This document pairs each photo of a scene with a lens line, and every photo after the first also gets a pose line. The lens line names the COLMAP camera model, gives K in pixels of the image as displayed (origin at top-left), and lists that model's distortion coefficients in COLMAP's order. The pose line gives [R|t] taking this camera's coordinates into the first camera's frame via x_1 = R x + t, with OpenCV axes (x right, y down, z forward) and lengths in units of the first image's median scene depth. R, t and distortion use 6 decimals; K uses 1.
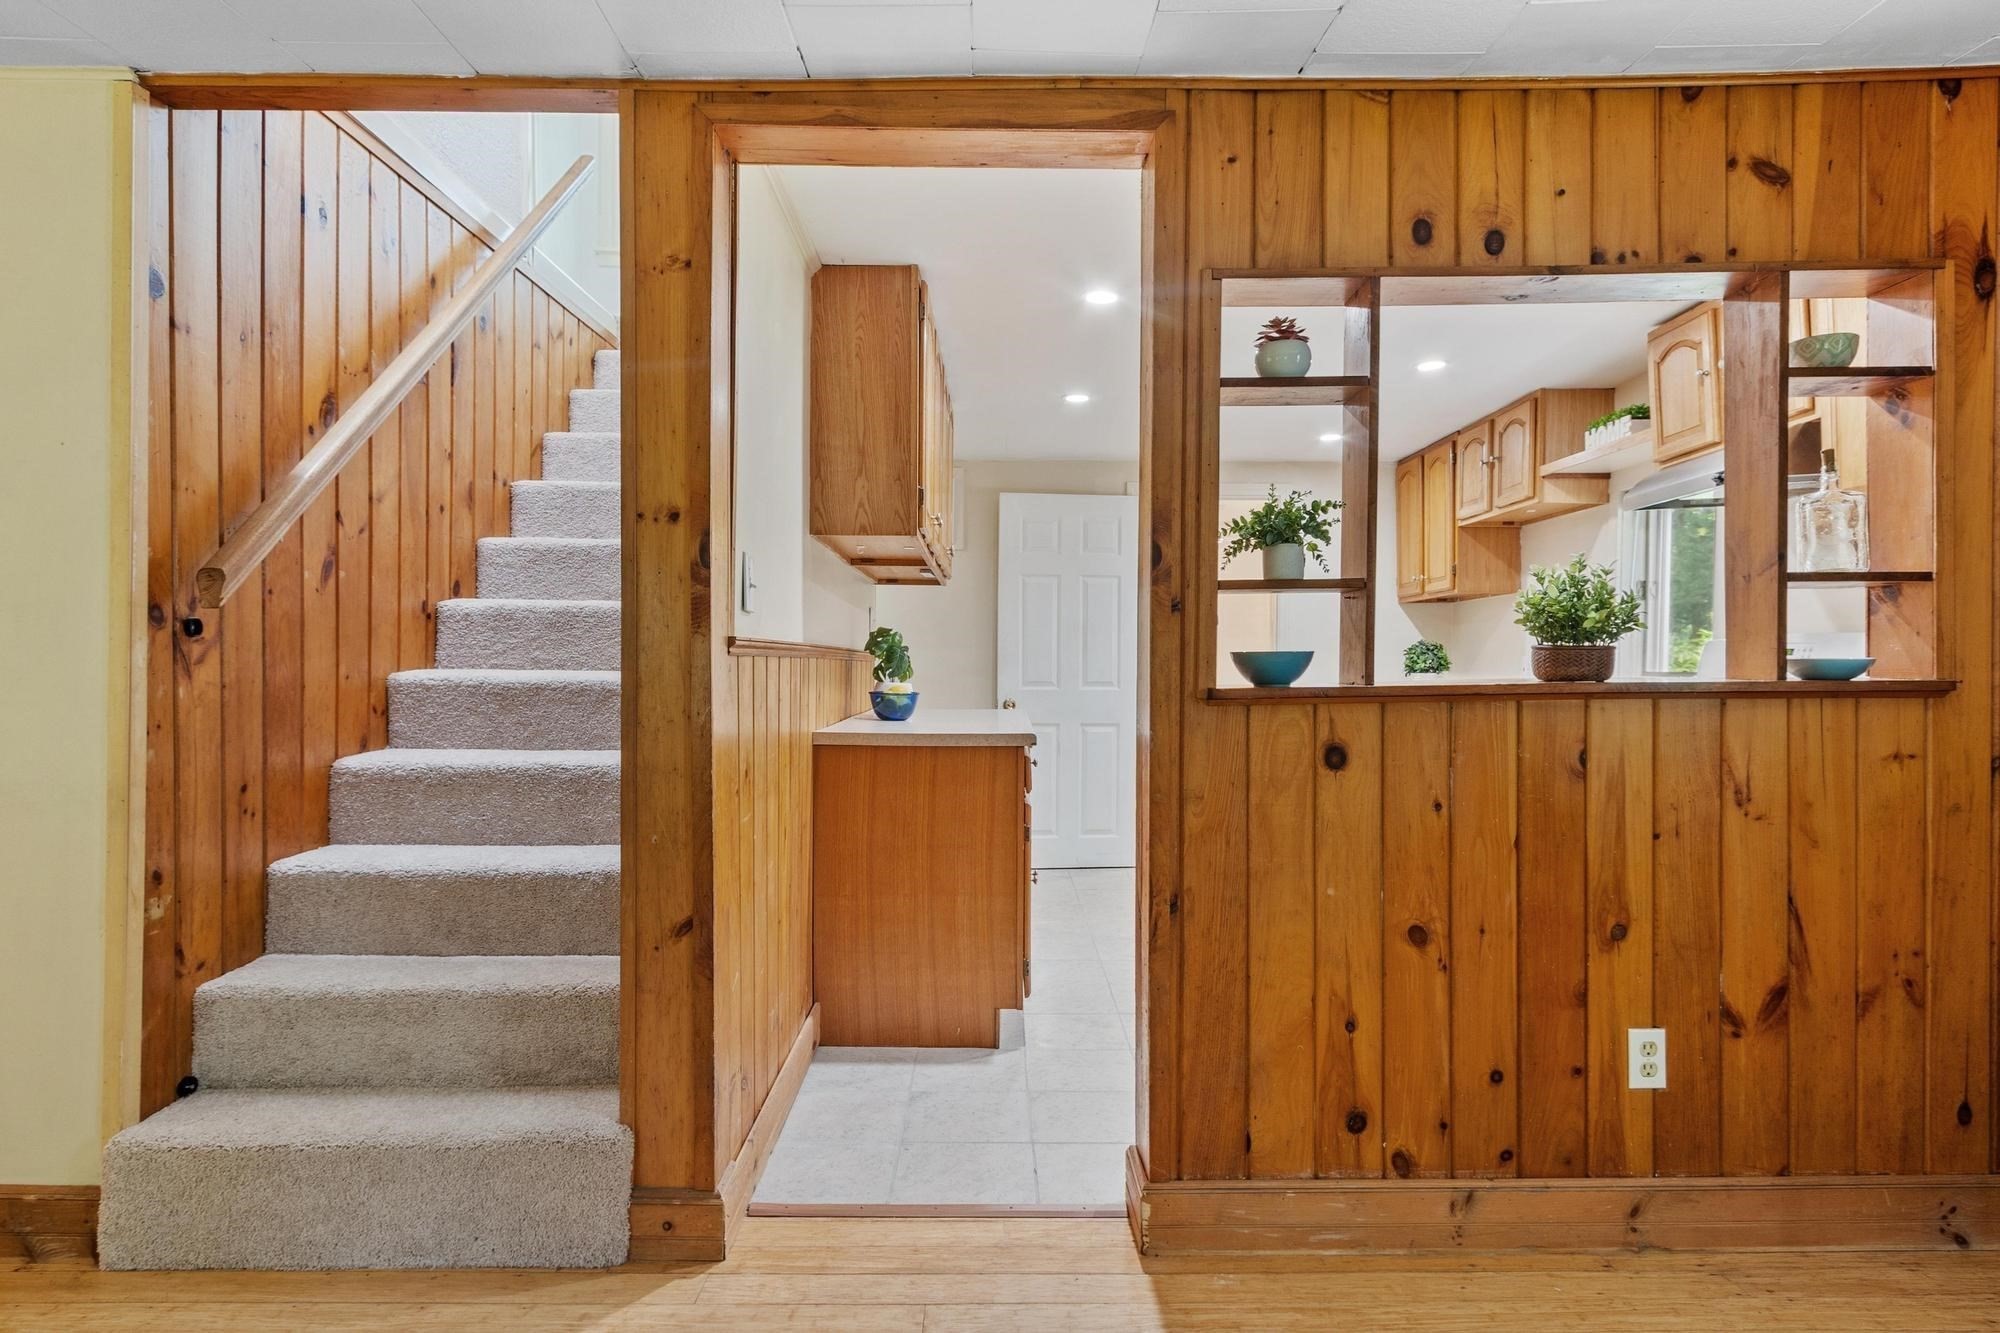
lens RADIAL K [[1085.8, 0, 1000.0], [0, 1085.8, 666.5], [0, 0, 1]] dist [0.007766, 0.000248]
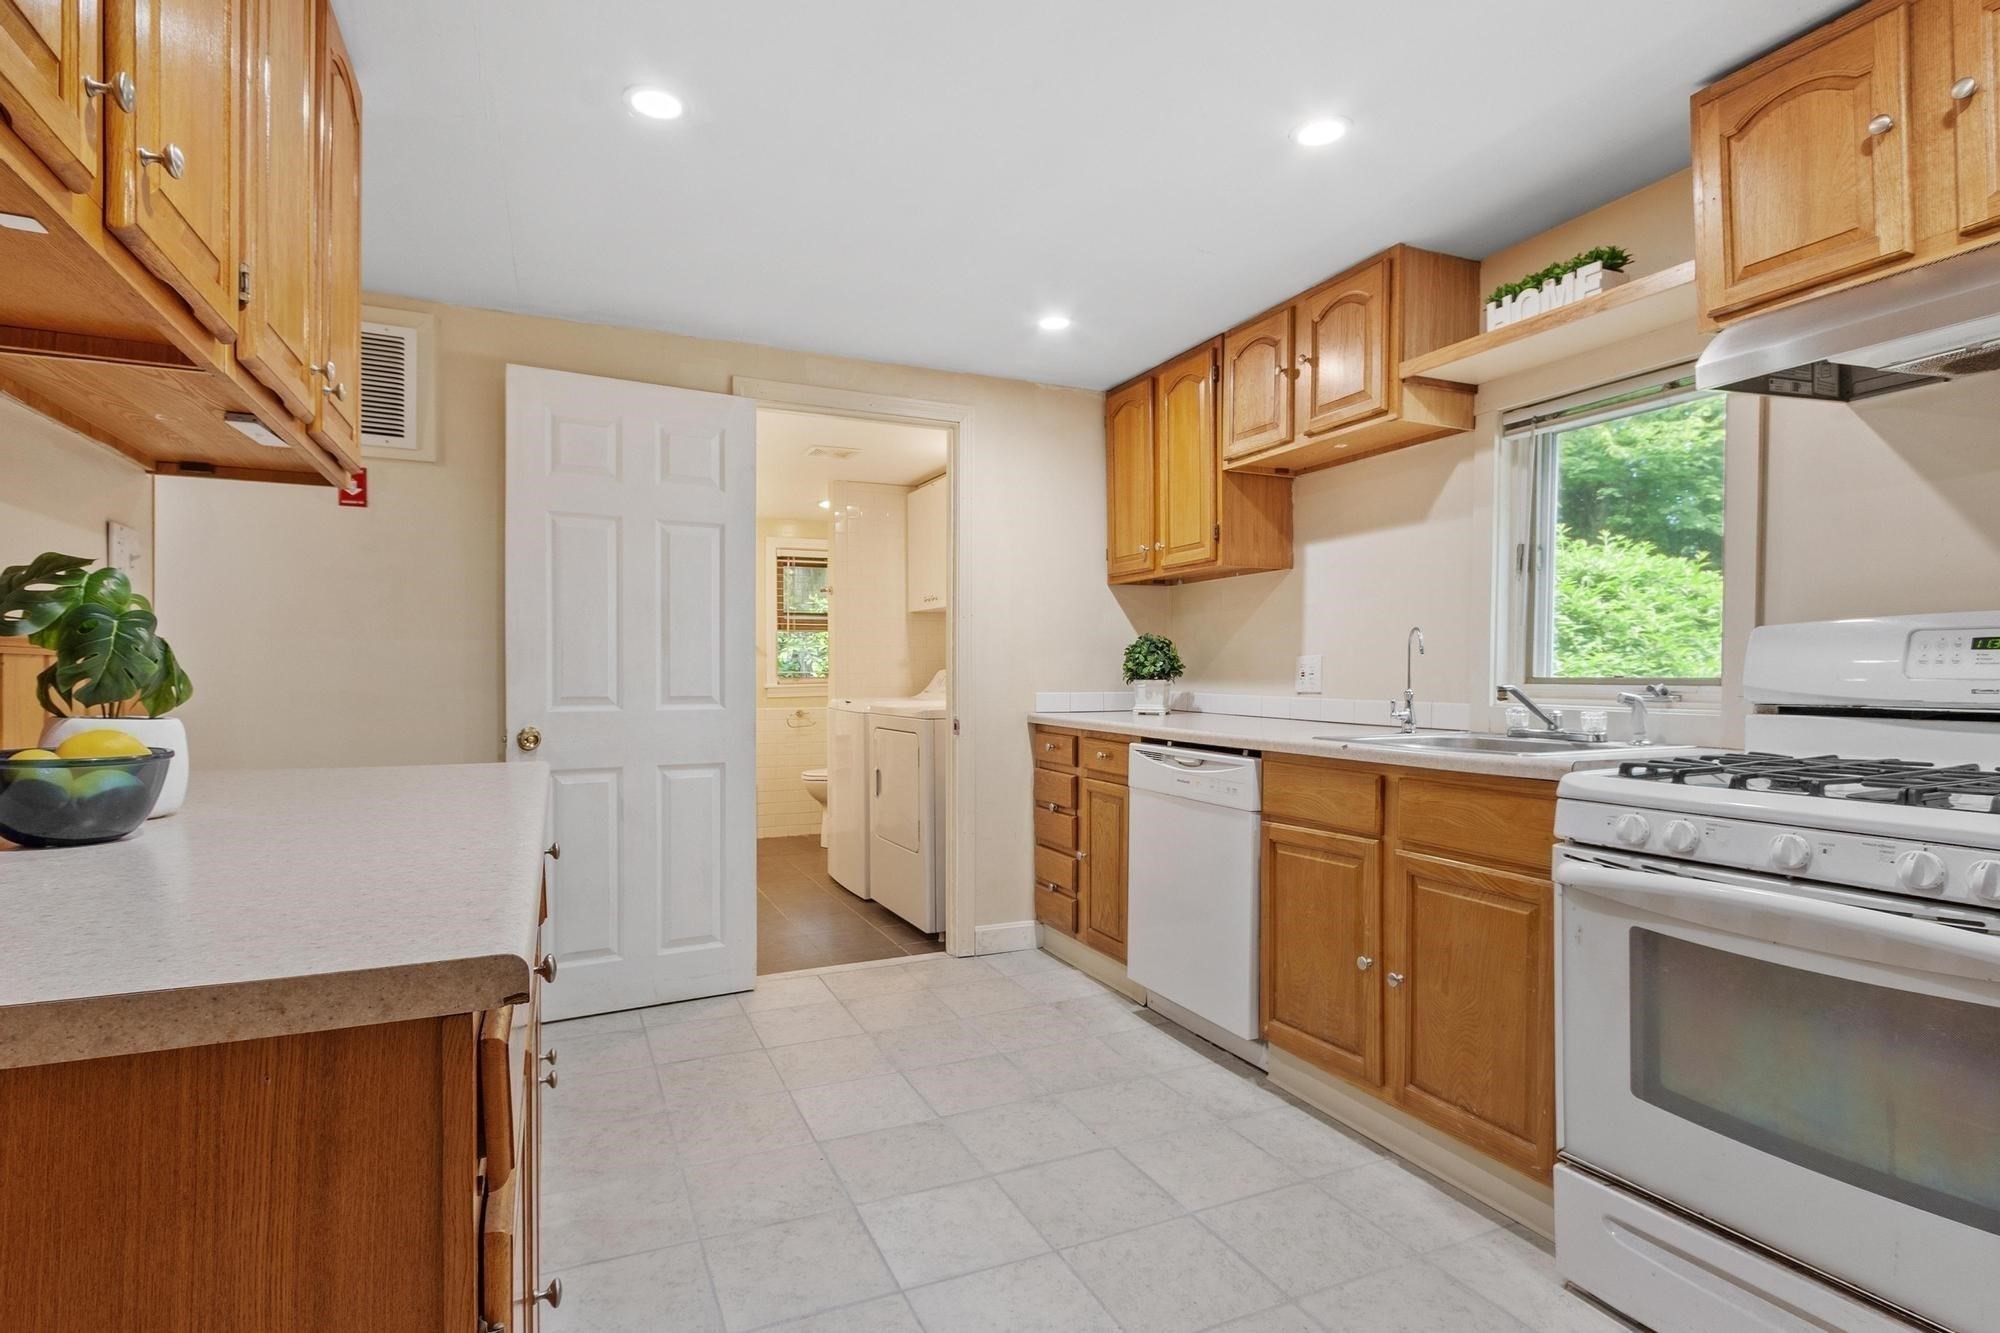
lens RADIAL K [[1085.8, 0, 1000.0], [0, 1085.8, 666.5], [0, 0, 1]] dist [0.007766, 0.000248]
pose [[0.923144, -0.000429, 0.384454, 0.021986], [0.002500, 0.999985, -0.004887, 0.000375], [-0.384446, 0.005473, 0.923131, 0.443793]]
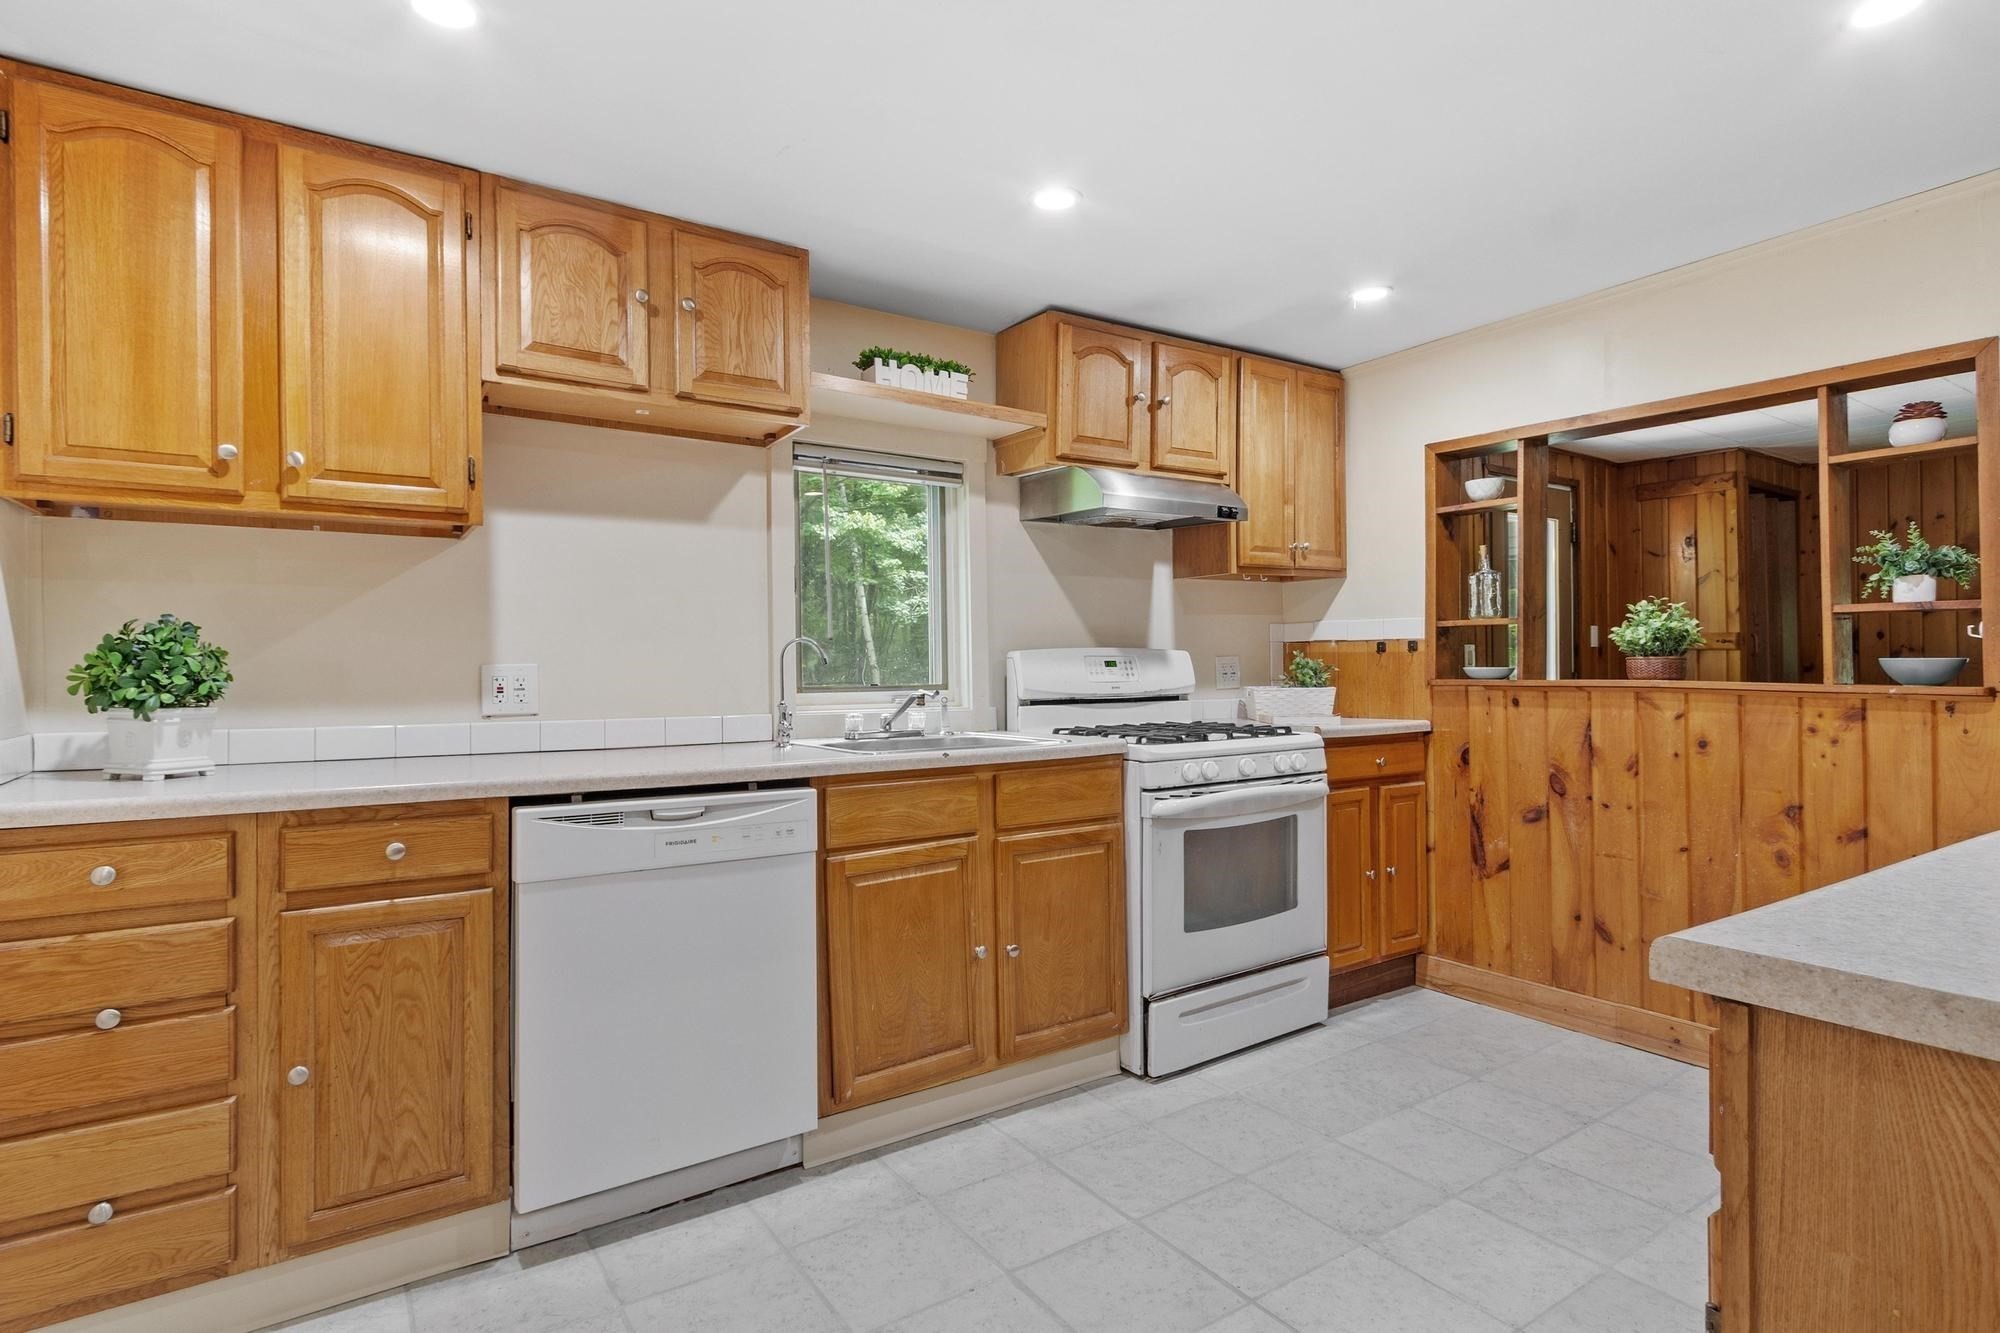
lens RADIAL K [[986.2, 0, 997.1], [0, 986.2, 659.8], [0, 0, 1]] dist [-0.001886, -0.000459]
pose [[-0.565122, 0.016571, 0.824841, -0.040509], [0.009111, 0.999863, -0.013844, -0.003043], [-0.824957, -0.000308, -0.565195, 1.110418]]
